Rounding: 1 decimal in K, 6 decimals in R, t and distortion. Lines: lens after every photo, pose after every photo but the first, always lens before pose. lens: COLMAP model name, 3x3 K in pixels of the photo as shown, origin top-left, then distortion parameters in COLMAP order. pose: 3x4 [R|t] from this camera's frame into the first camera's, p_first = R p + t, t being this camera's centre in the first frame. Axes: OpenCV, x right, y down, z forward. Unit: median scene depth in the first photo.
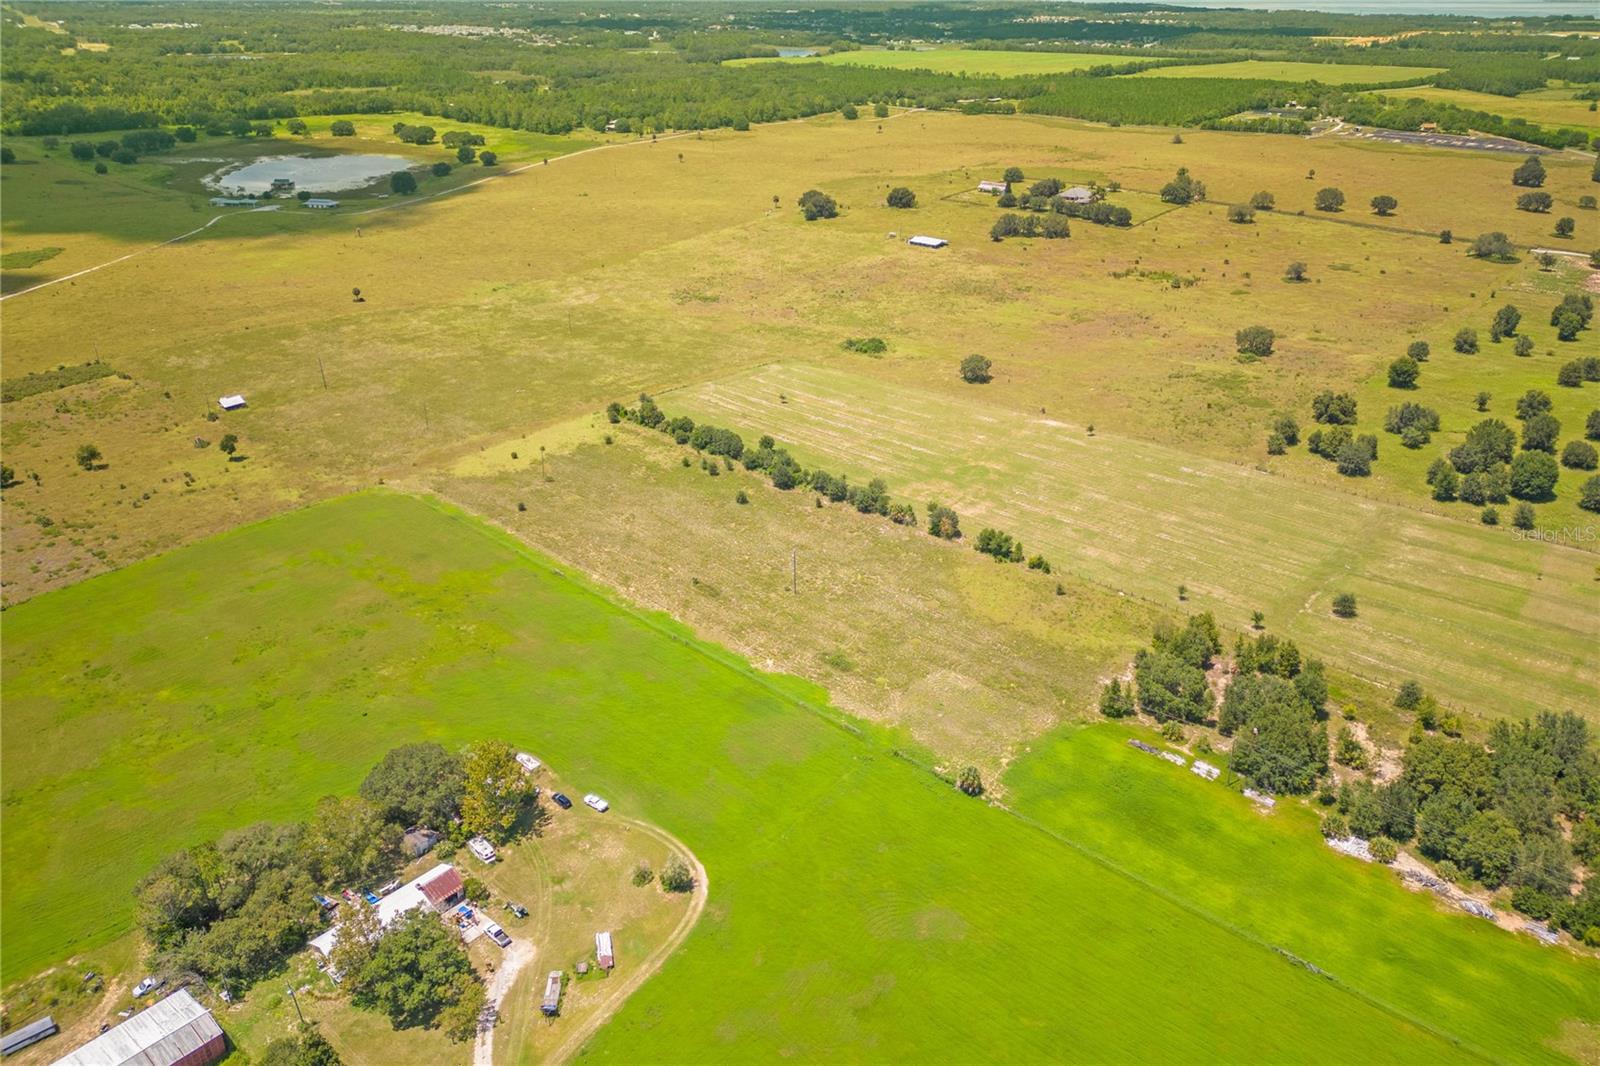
lens RADIAL K [[1177.7, 0, 800.0], [0, 1177.7, 533.0], [0, 0, 1]] dist [0.087659, -0.090028]
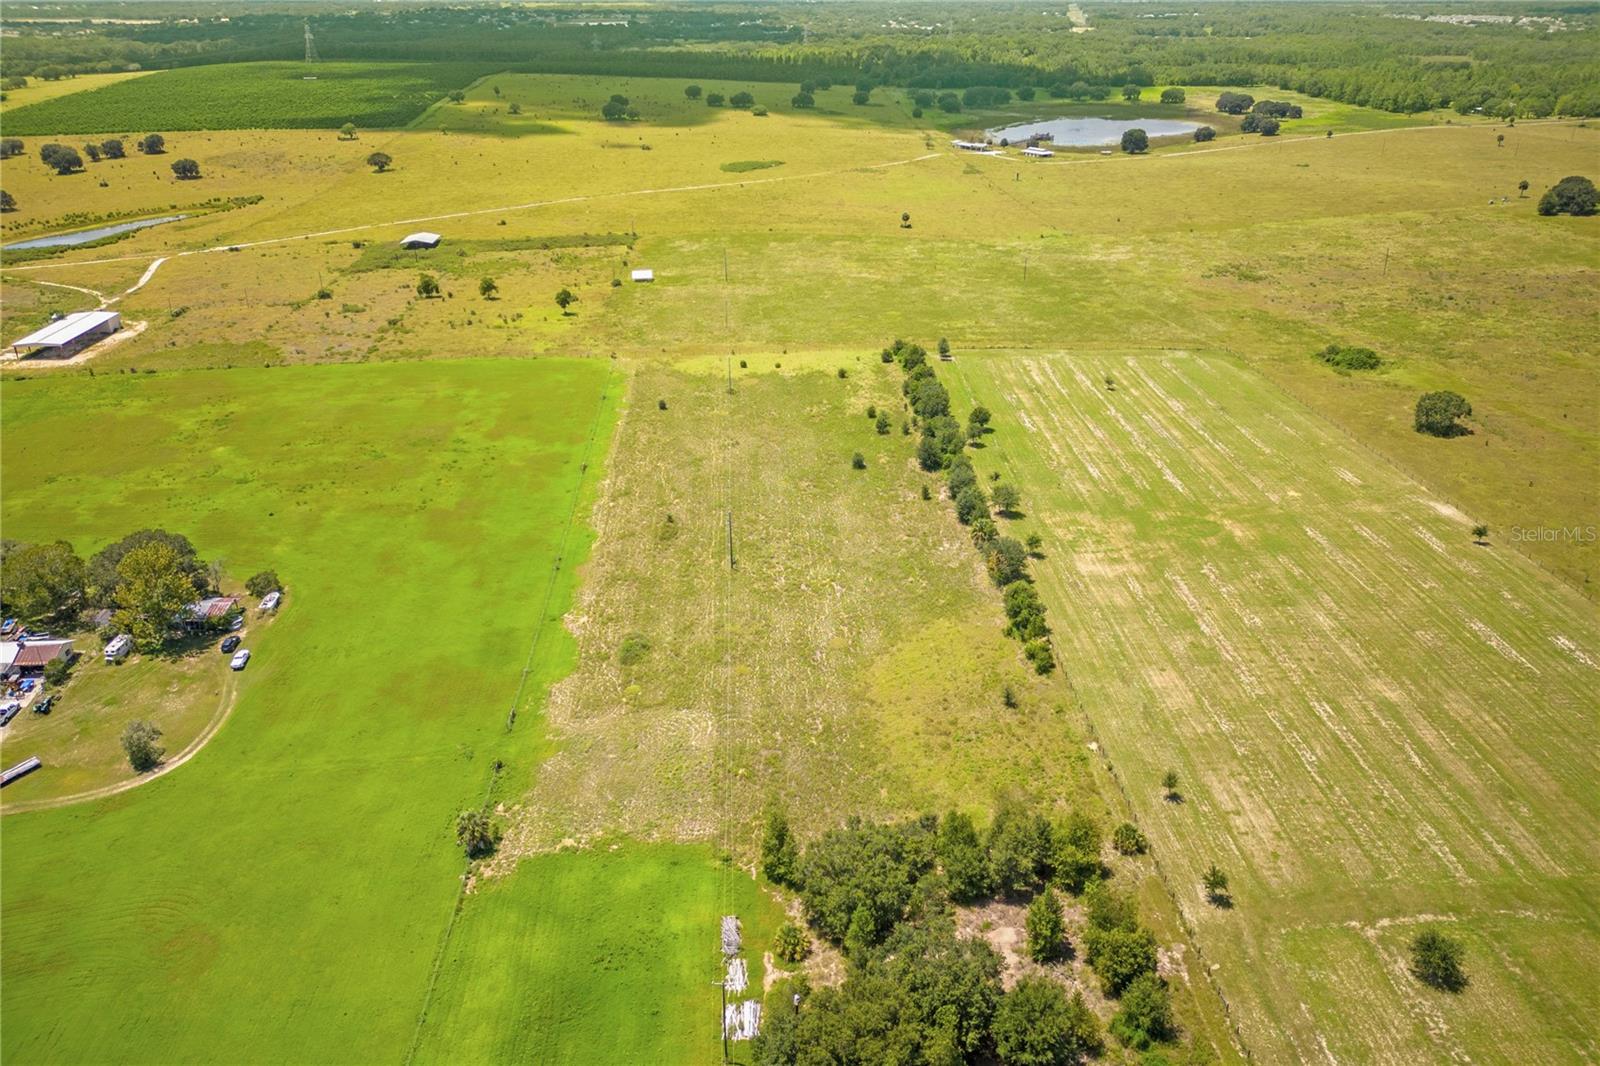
lens RADIAL K [[1149.6, 0, 800.0], [0, 1149.6, 533.0], [0, 0, 1]] dist [0.075130, -0.081204]
pose [[0.688951, 0.298934, -0.660291, 0.436723], [-0.297199, 0.947394, 0.118815, -0.062363], [0.661074, 0.114380, 0.741551, 0.390091]]
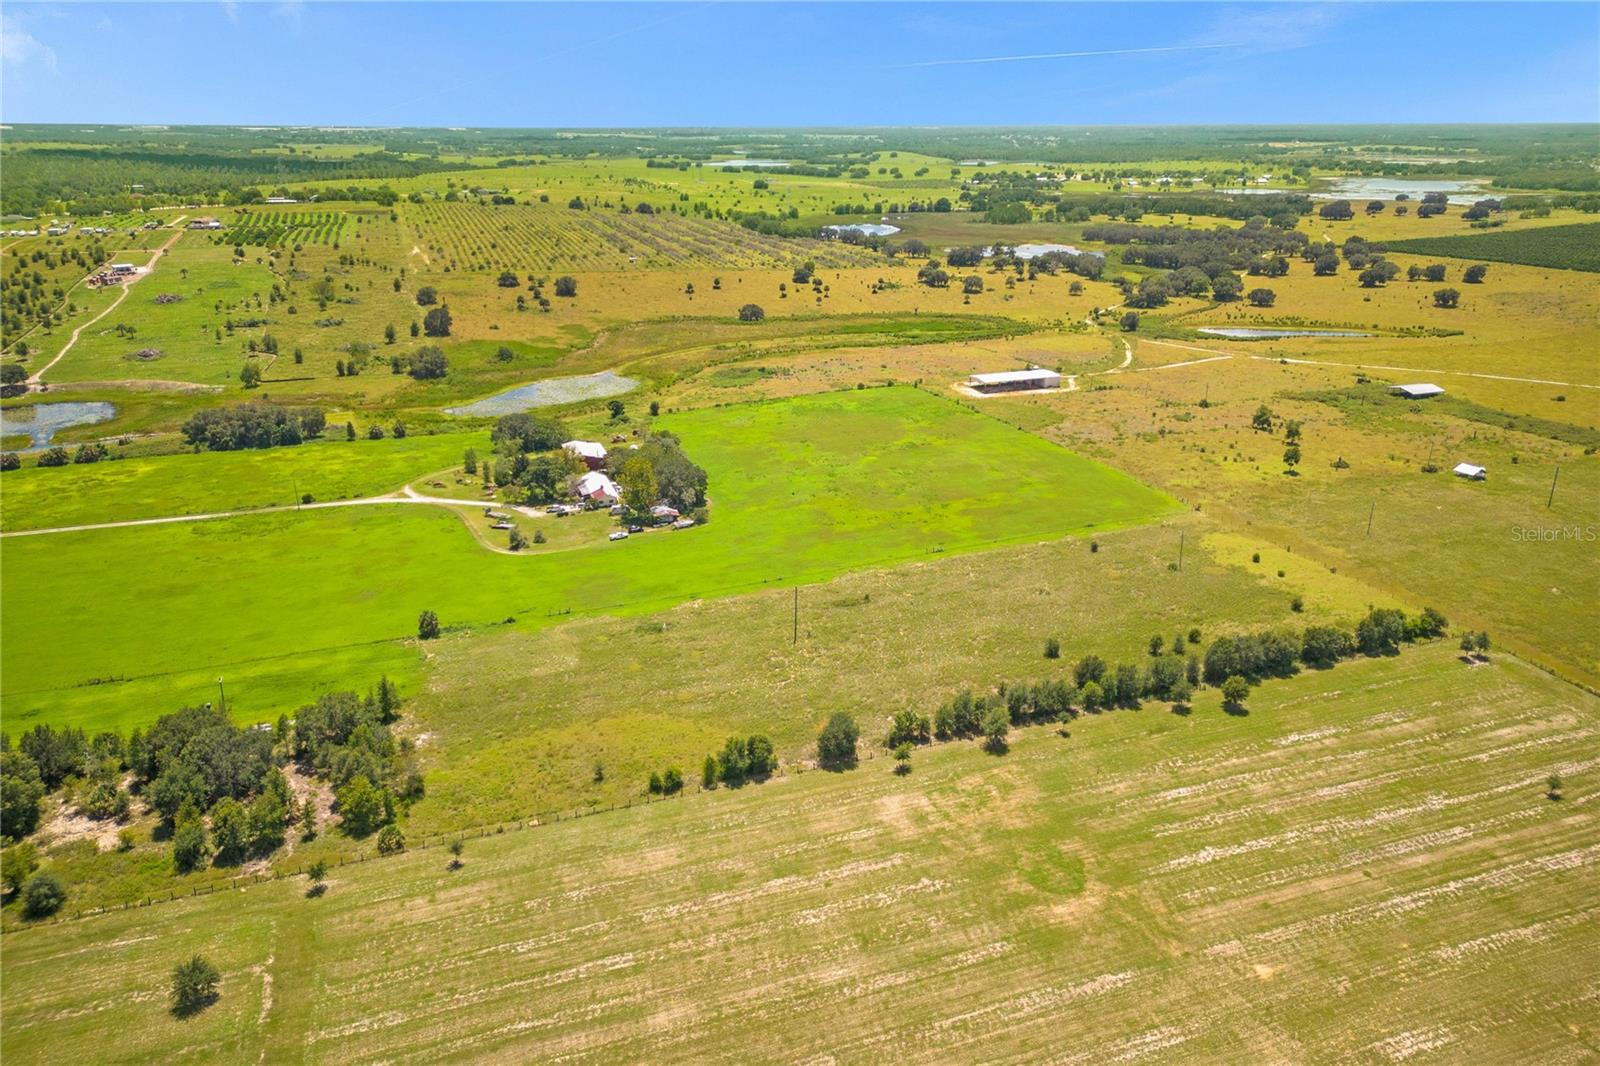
lens RADIAL K [[1149.6, 0, 800.0], [0, 1149.6, 533.0], [0, 0, 1]] dist [0.075130, -0.081204]
pose [[-0.506130, 0.279881, -0.815781, 0.555570], [-0.374034, 0.781068, 0.500032, -0.362590], [0.777130, 0.558211, -0.290637, 1.012101]]
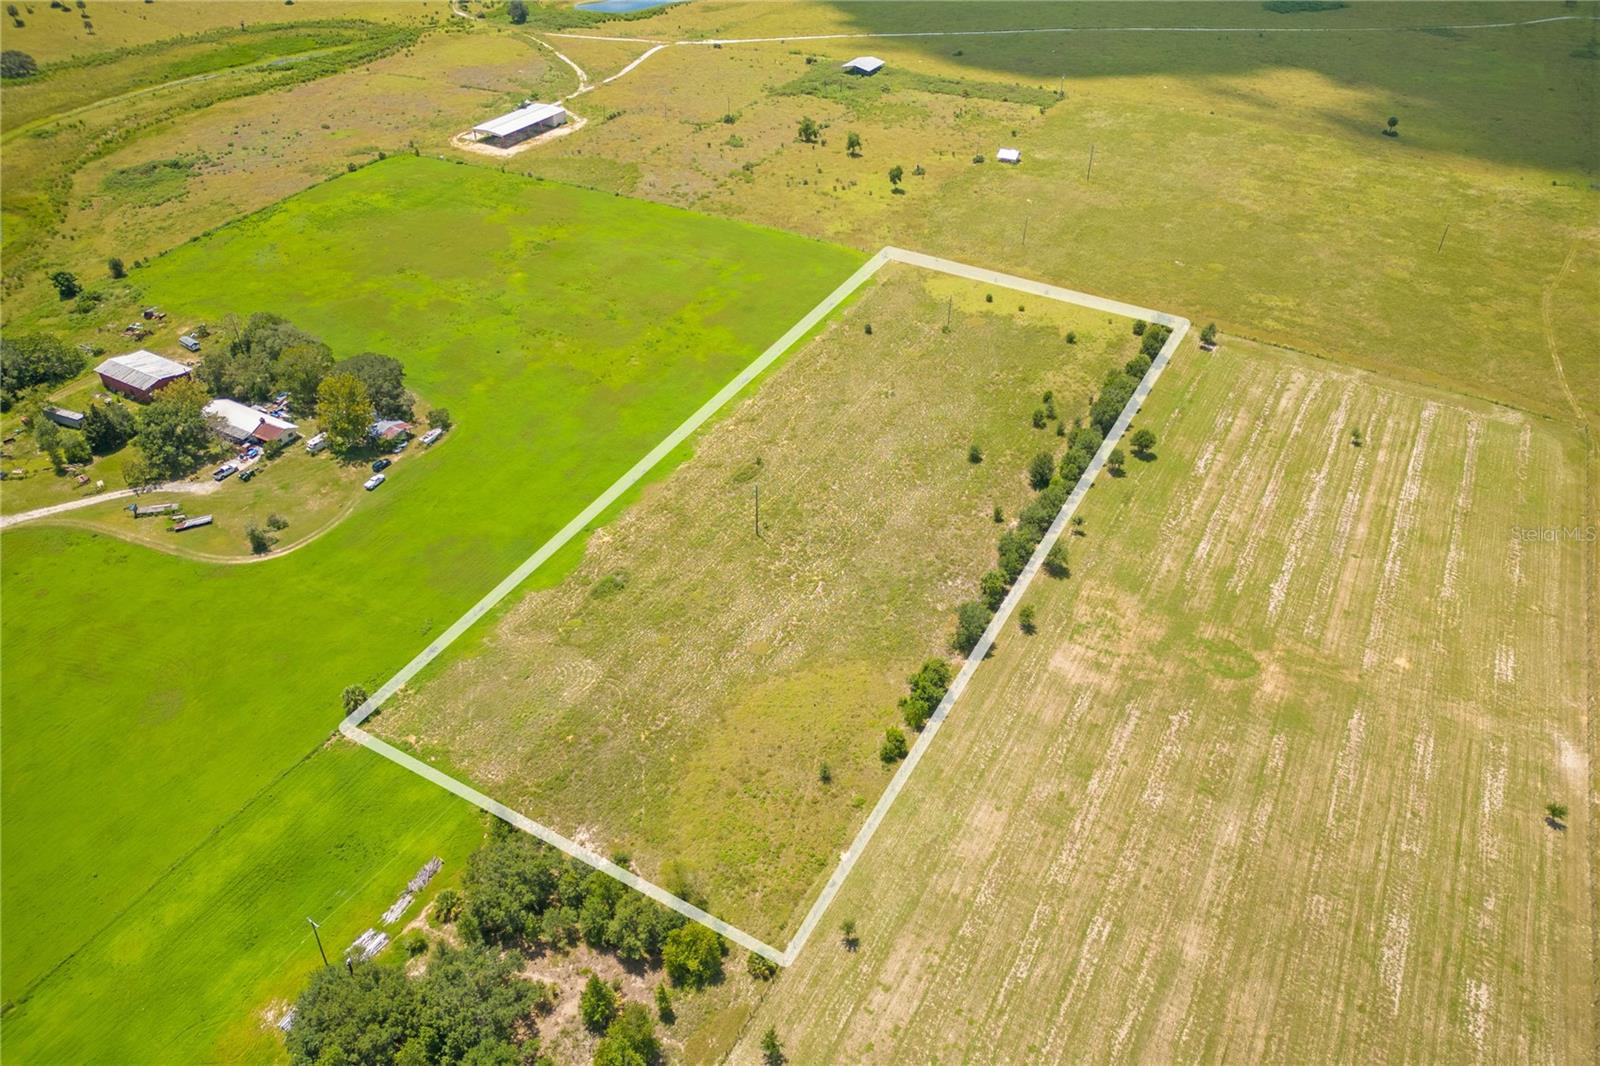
lens RADIAL K [[1122.4, 0, 817.8], [0, 1122.4, 534.5], [0, 0, 1]] dist [0.072129, -0.076512]
pose [[0.198720, 0.590849, -0.781926, 0.520244], [-0.428539, 0.769908, 0.472859, -0.283921], [0.881399, 0.241119, 0.406198, 0.602988]]
